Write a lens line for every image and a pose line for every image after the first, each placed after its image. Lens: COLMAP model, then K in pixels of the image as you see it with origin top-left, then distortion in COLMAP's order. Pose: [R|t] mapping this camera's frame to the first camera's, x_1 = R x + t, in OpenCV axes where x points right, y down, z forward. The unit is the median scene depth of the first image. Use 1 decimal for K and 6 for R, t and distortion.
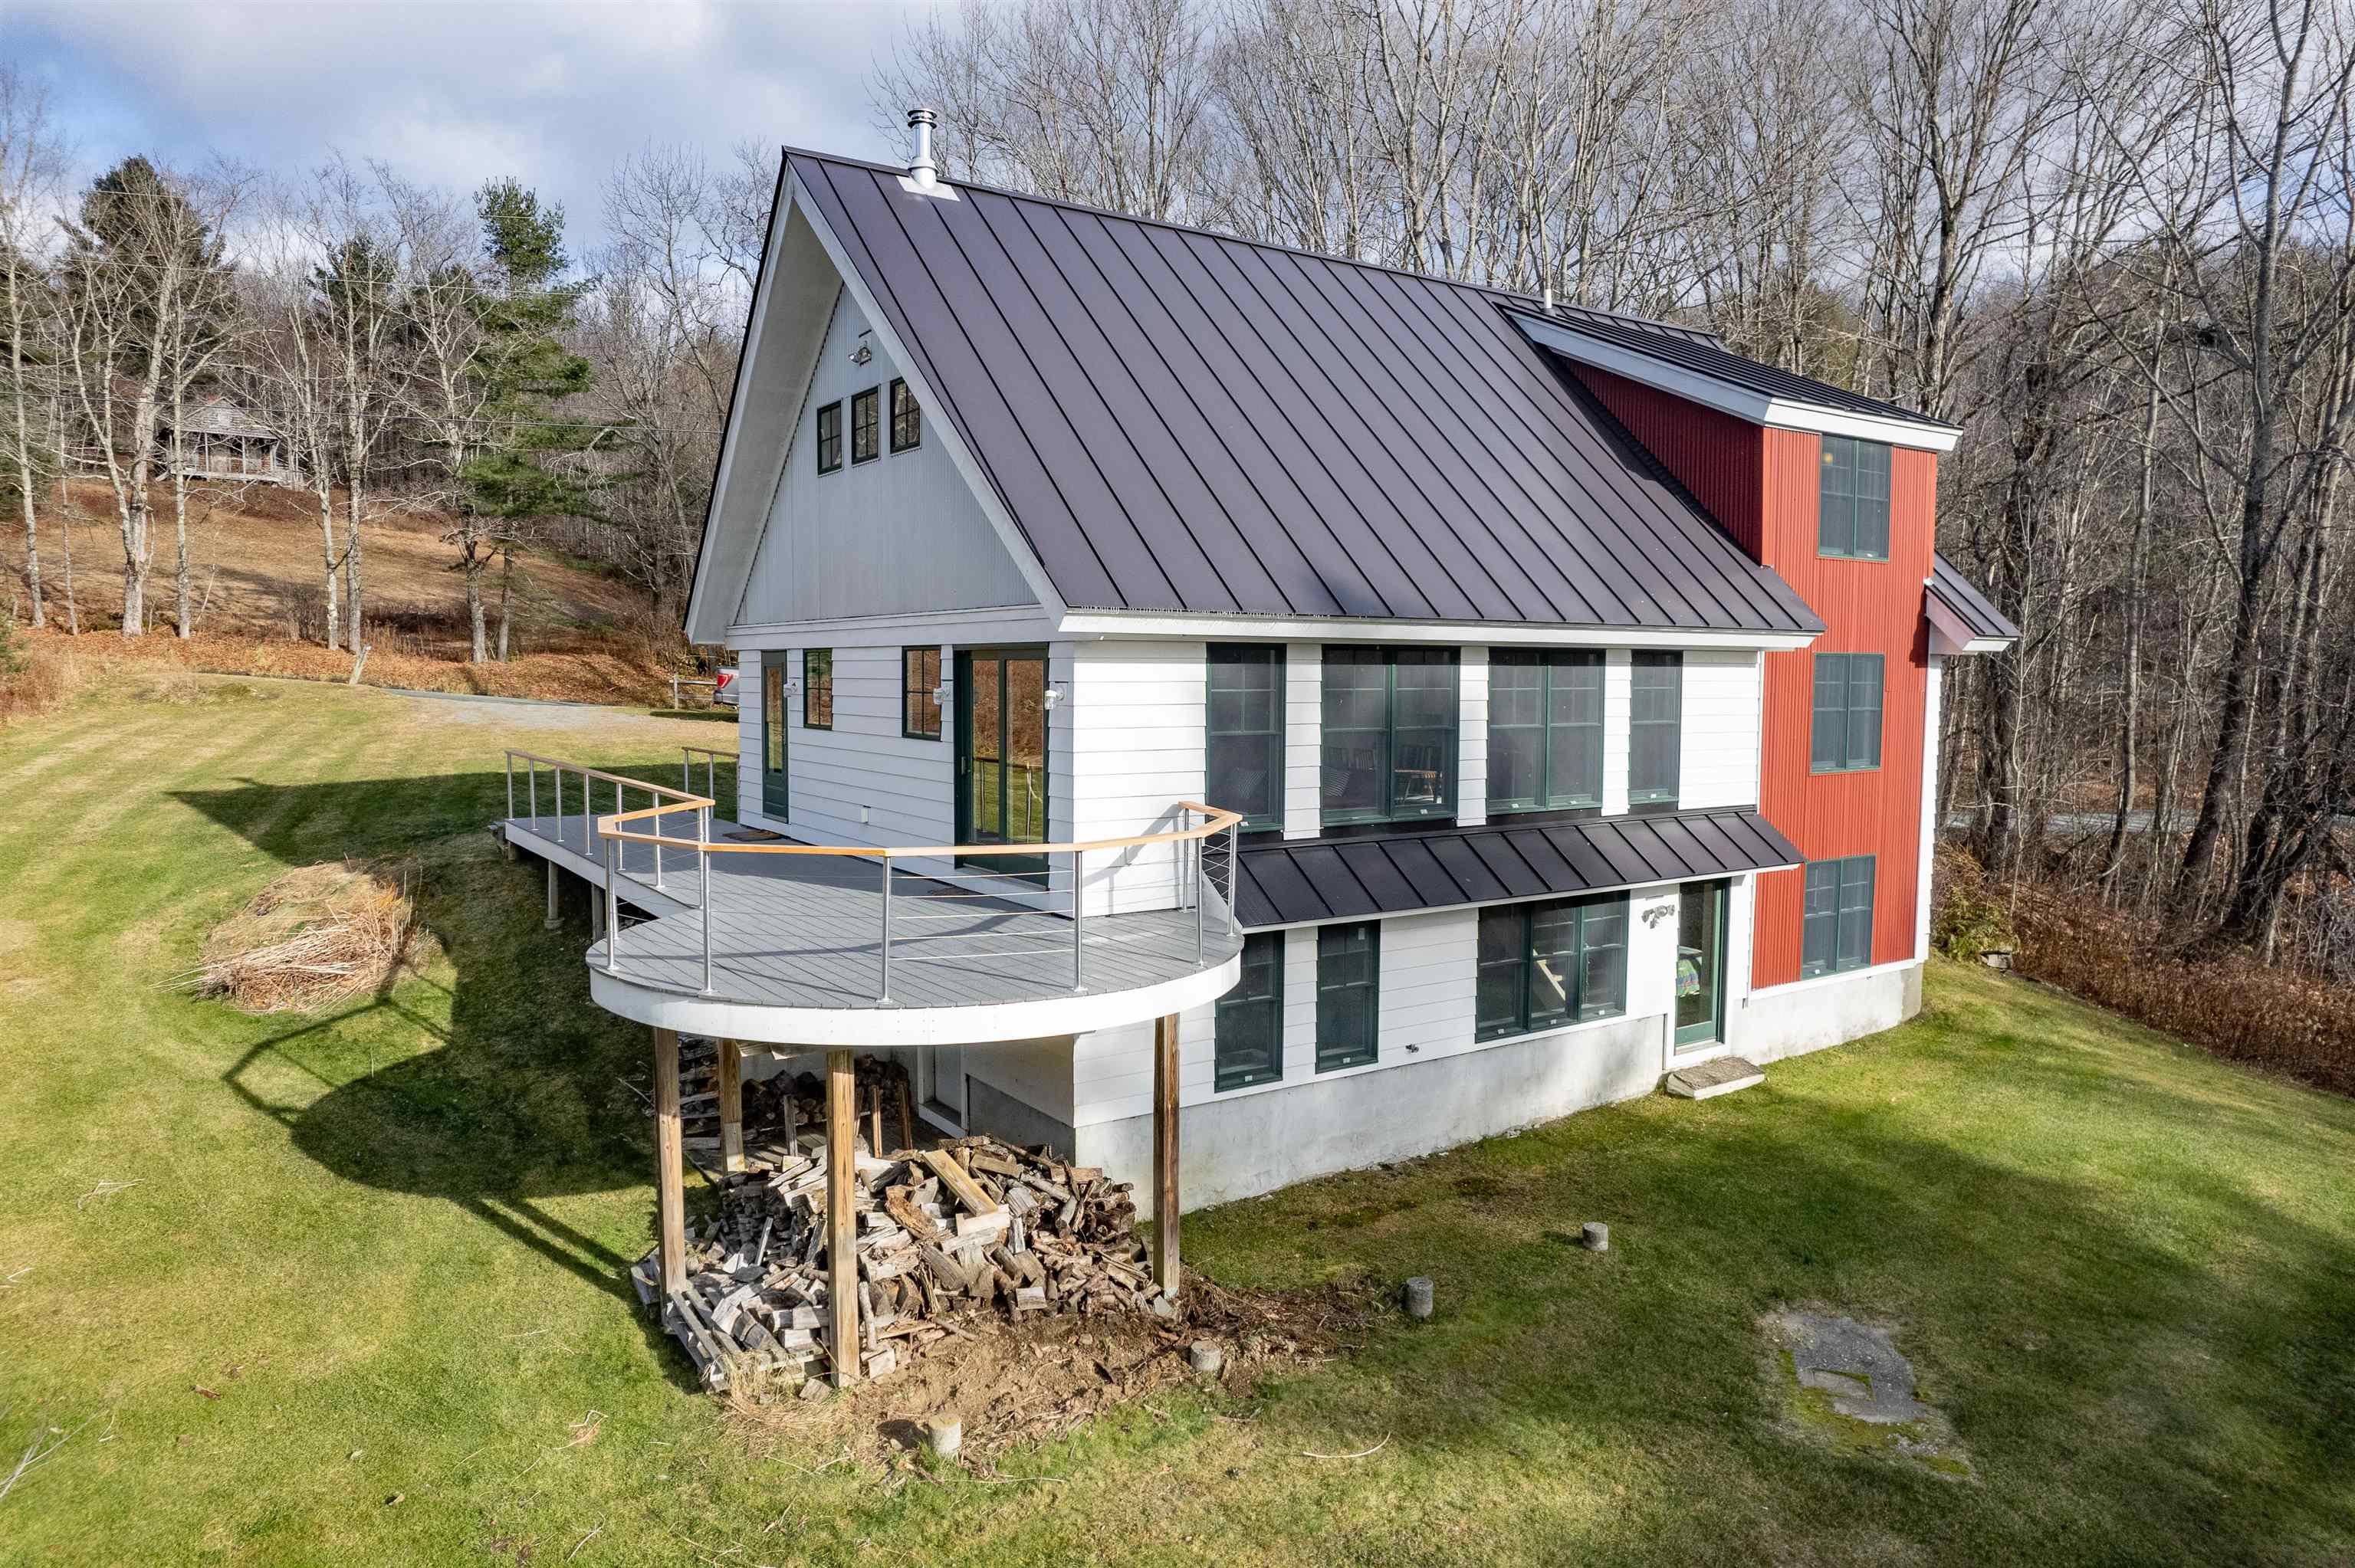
lens RADIAL K [[1503.5, 0, 1177.5], [0, 1503.5, 784.0], [0, 0, 1]] dist [-0.043648, 0.000928]
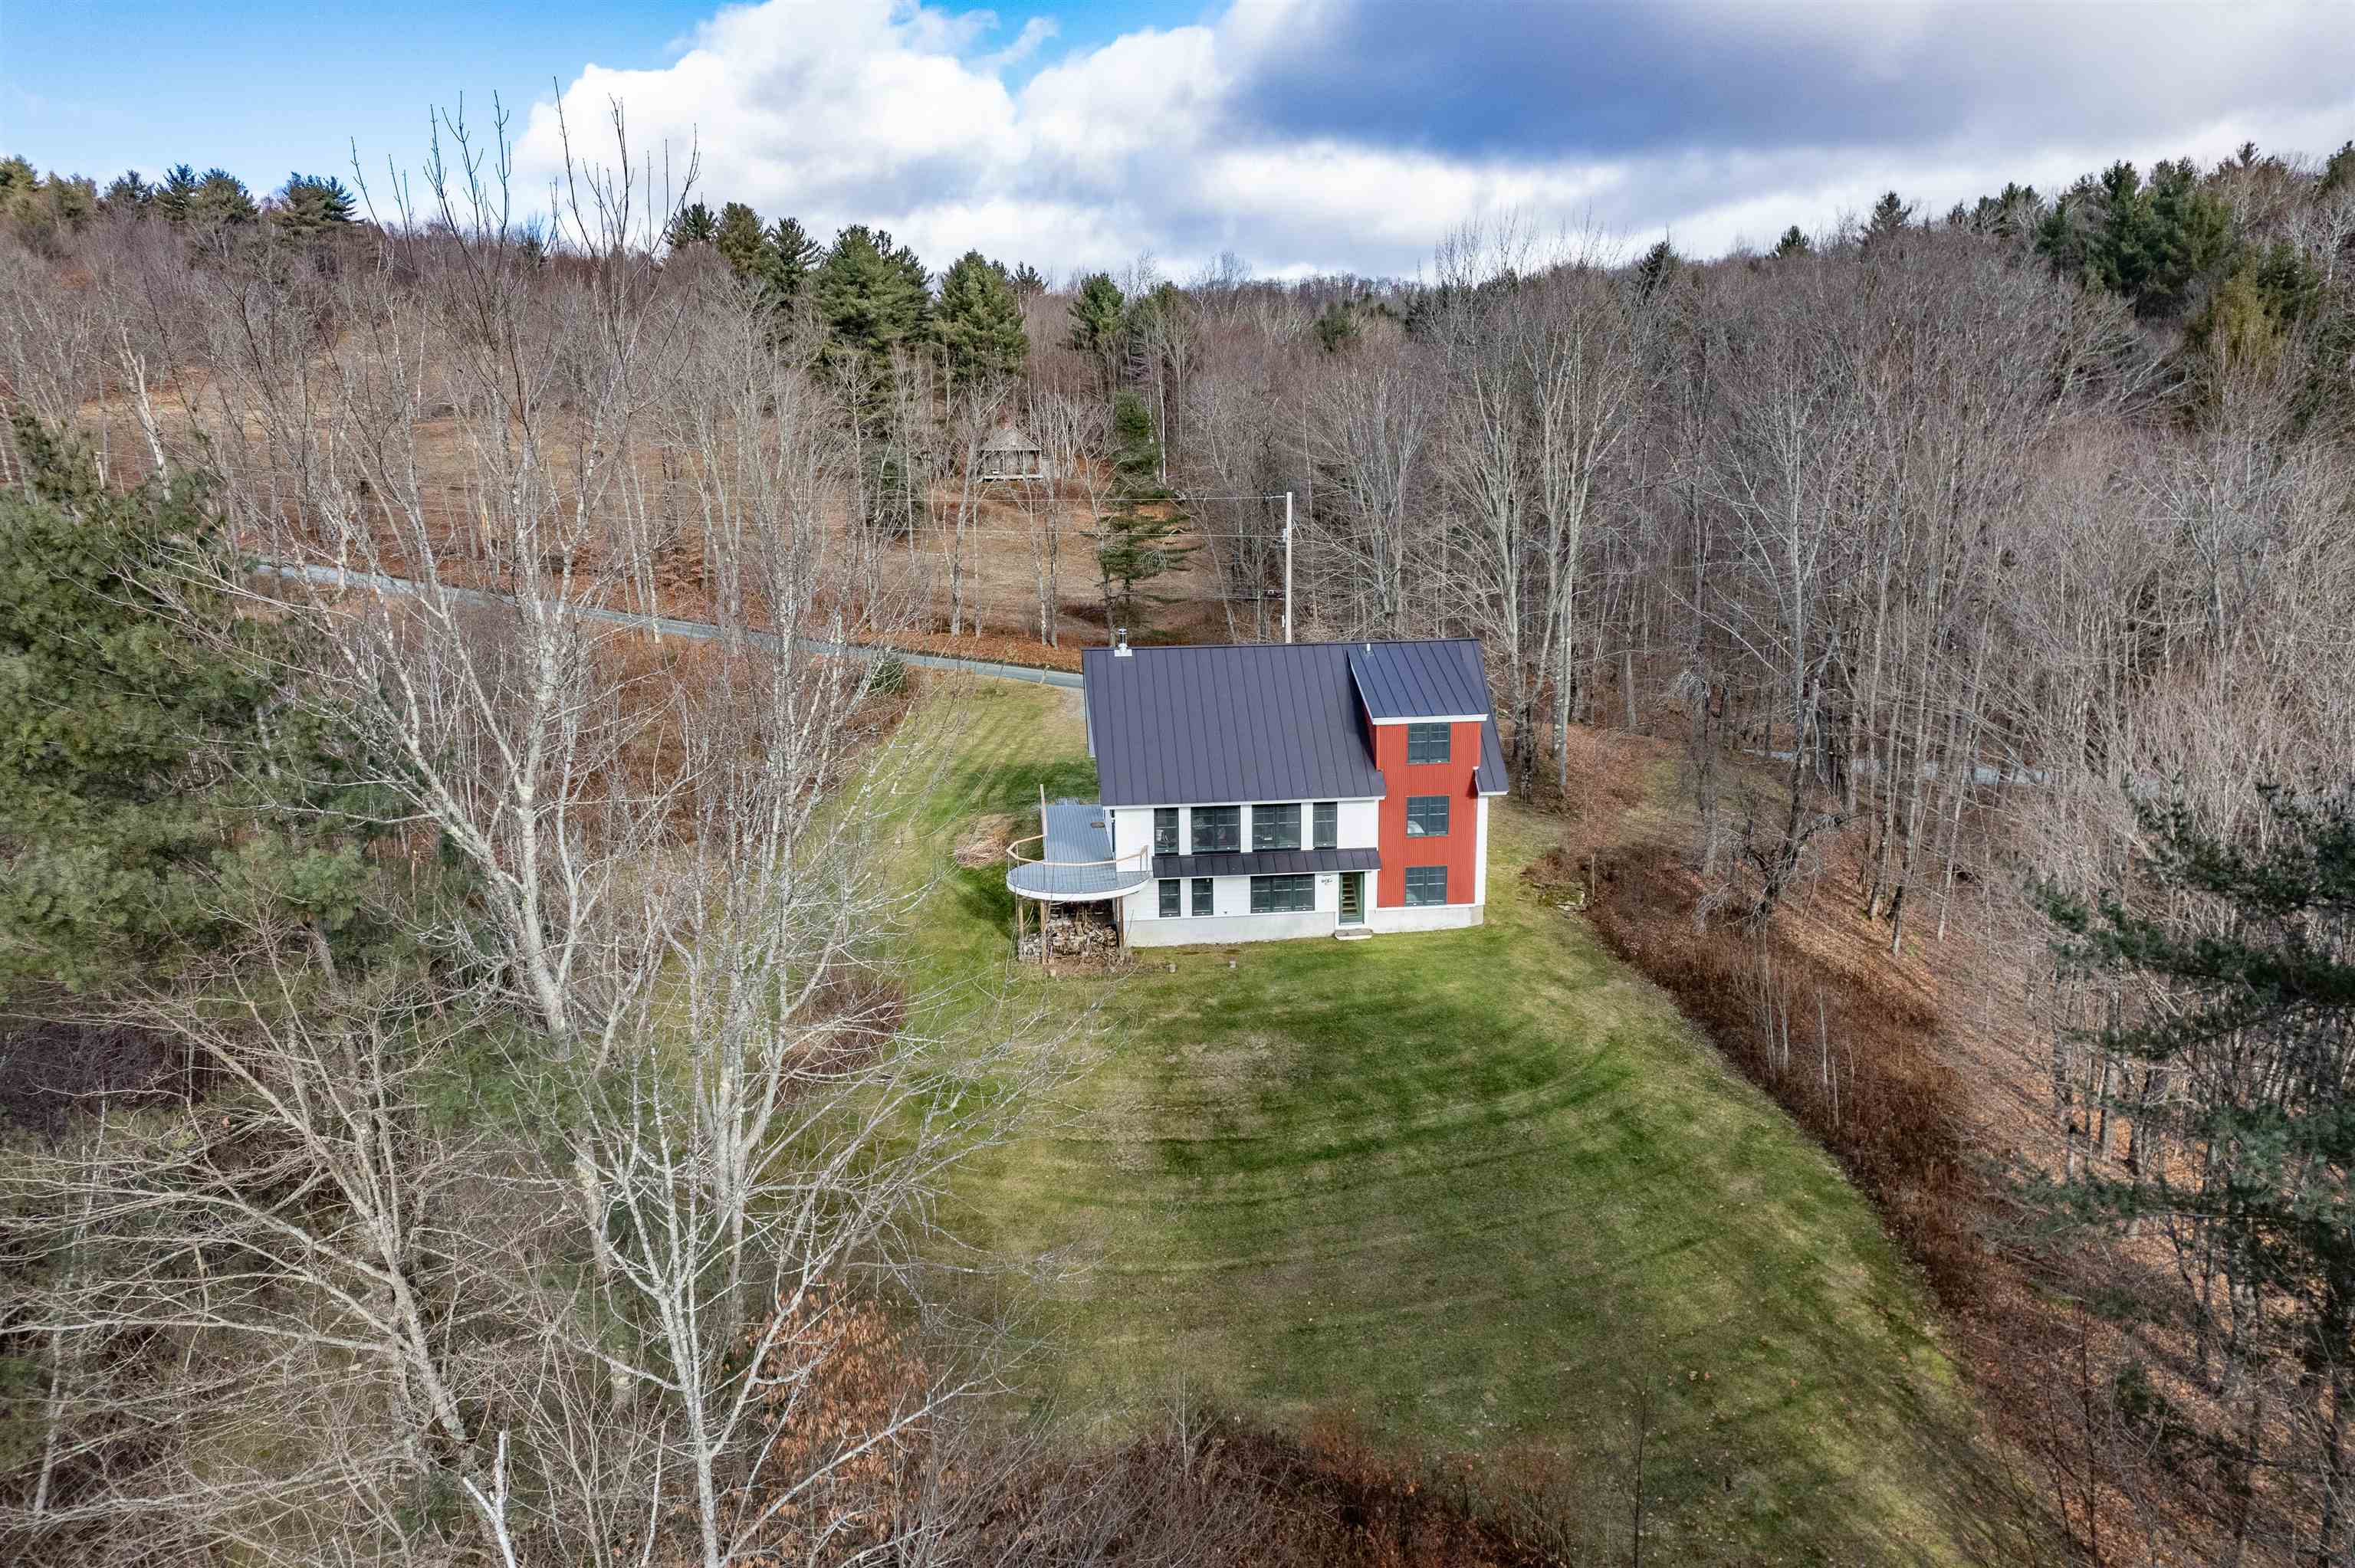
lens RADIAL K [[1503.5, 0, 1177.5], [0, 1503.5, 784.0], [0, 0, 1]] dist [-0.043648, 0.000928]
pose [[0.881644, 0.078491, -0.465342, 1.499338], [-0.018778, 0.991125, 0.131600, -0.527218], [0.471541, -0.107286, 0.875293, -1.911492]]
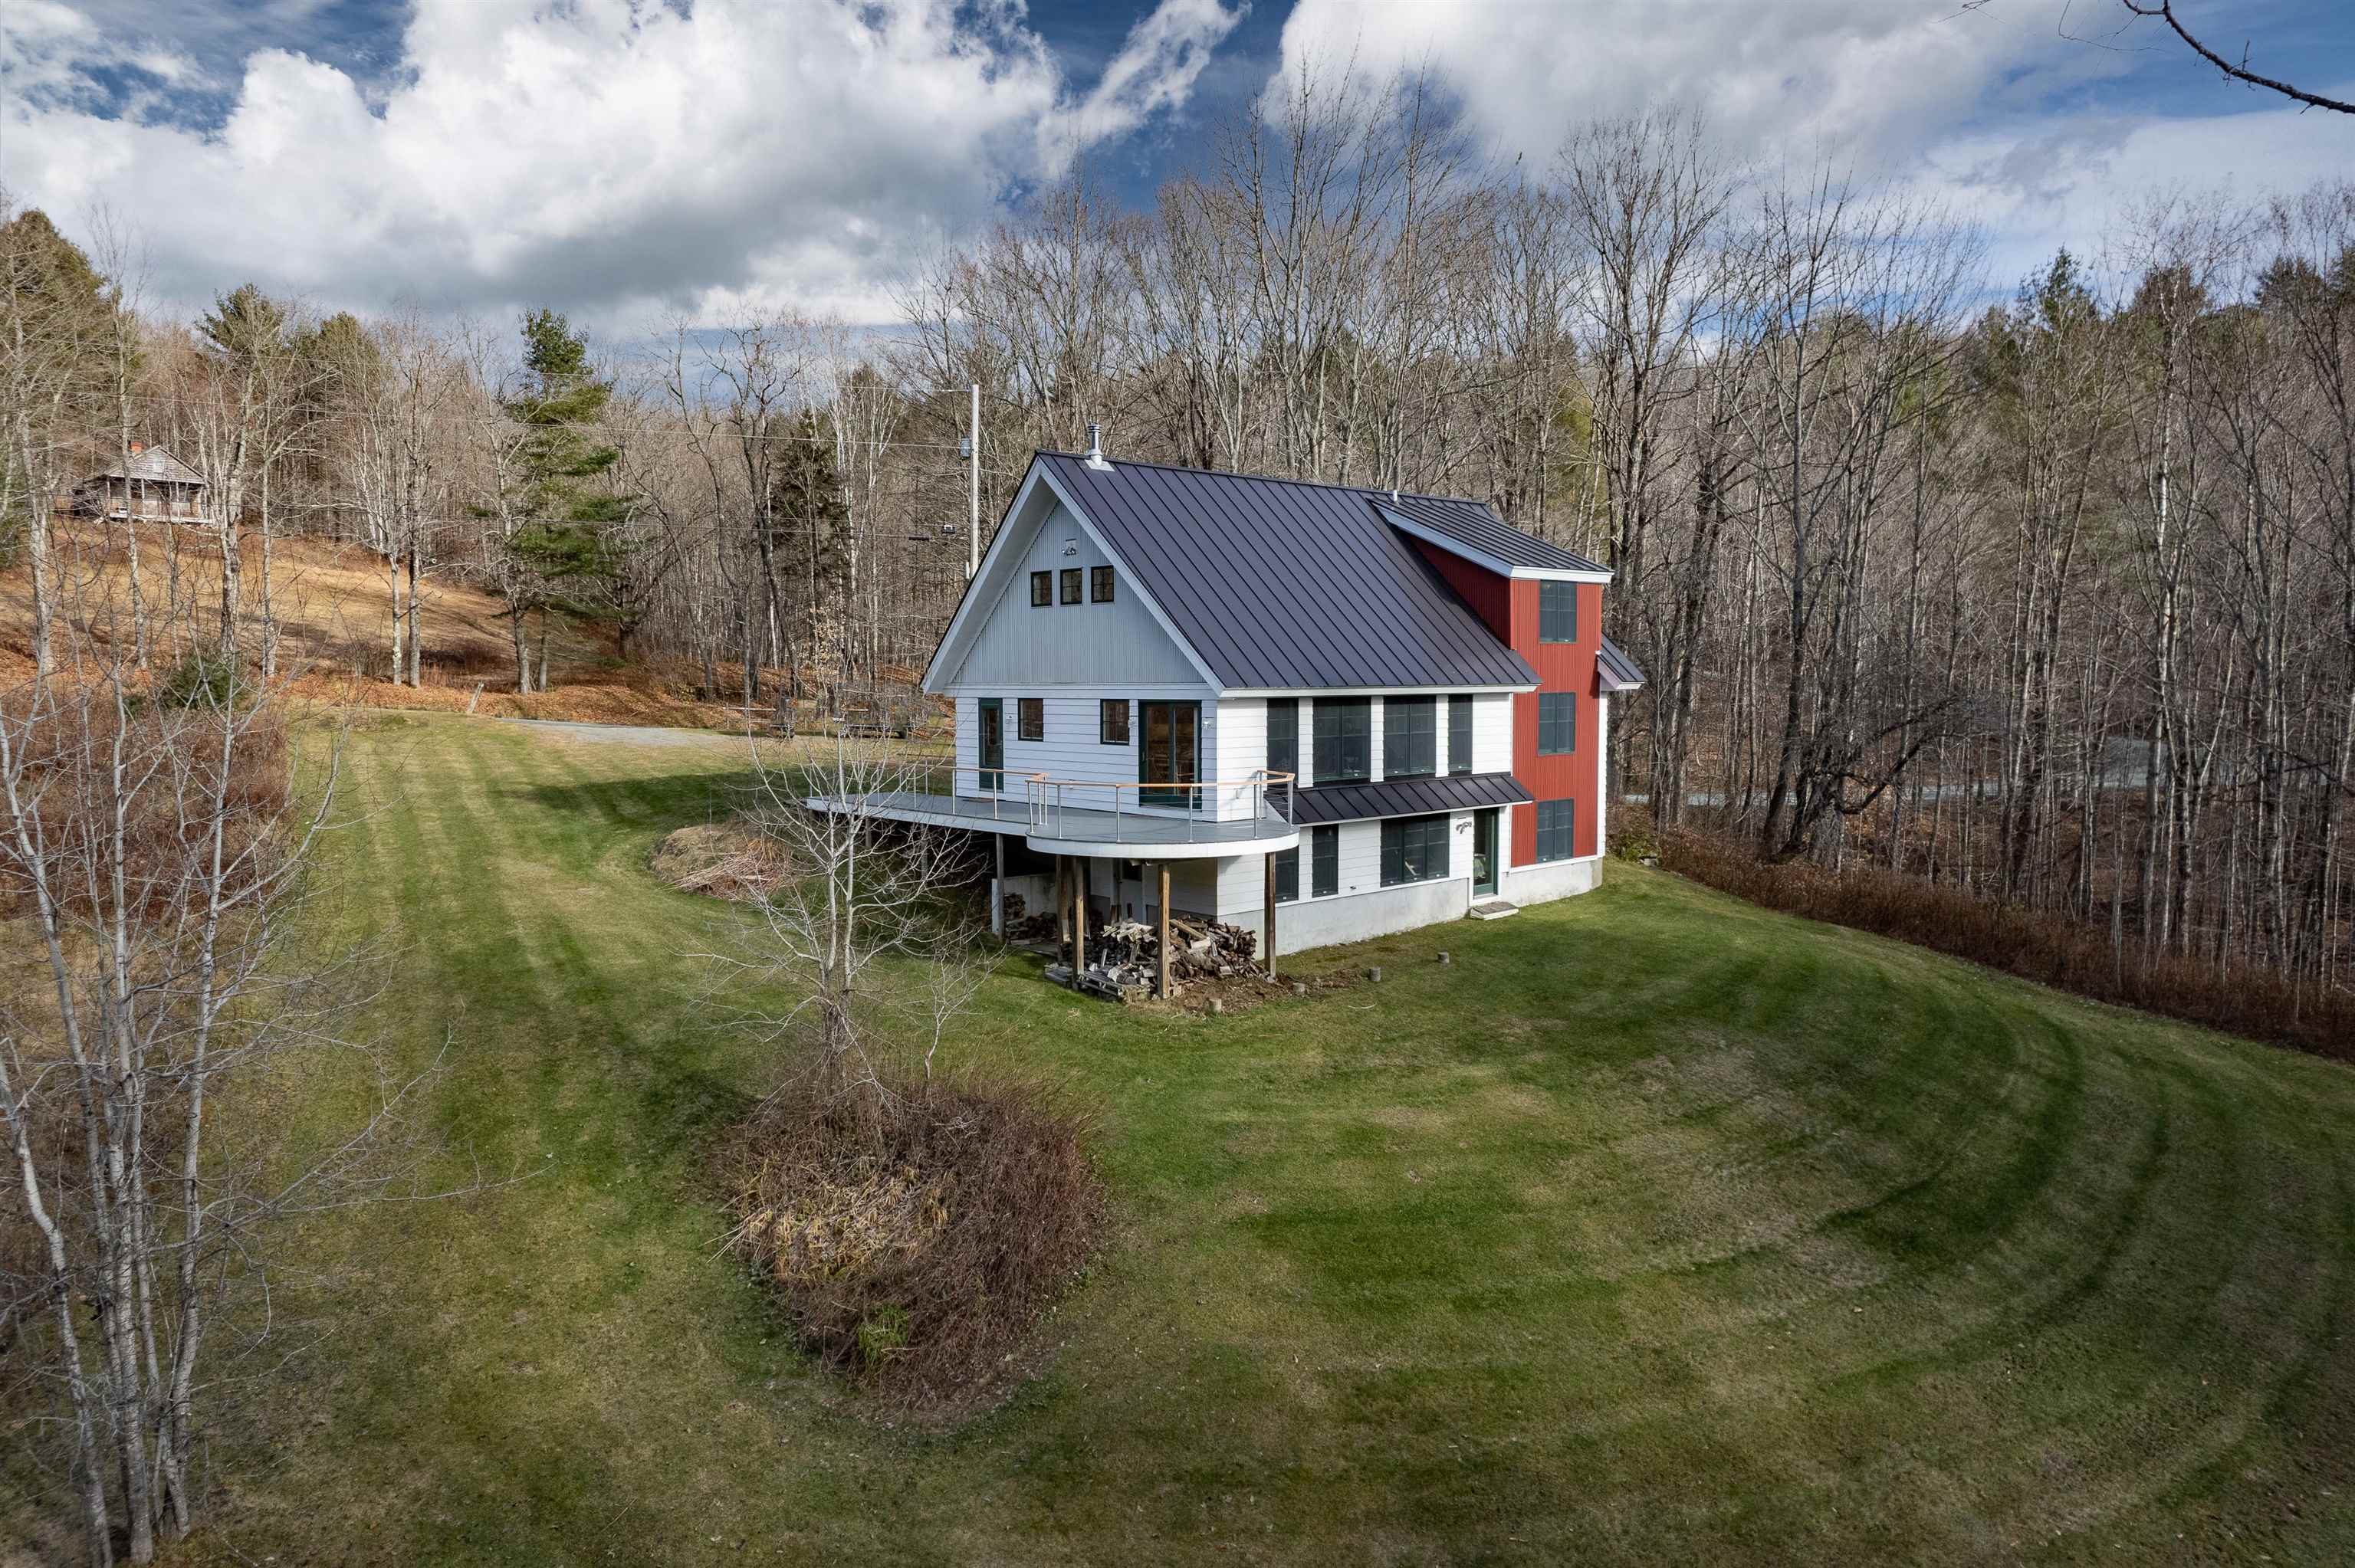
lens RADIAL K [[1503.5, 0, 1177.5], [0, 1503.5, 784.0], [0, 0, 1]] dist [-0.043648, 0.000928]
pose [[0.990428, -0.020758, 0.136463, -0.324316], [0.021503, 0.999761, -0.003988, 0.029646], [-0.136347, 0.006884, 0.990637, -0.919158]]
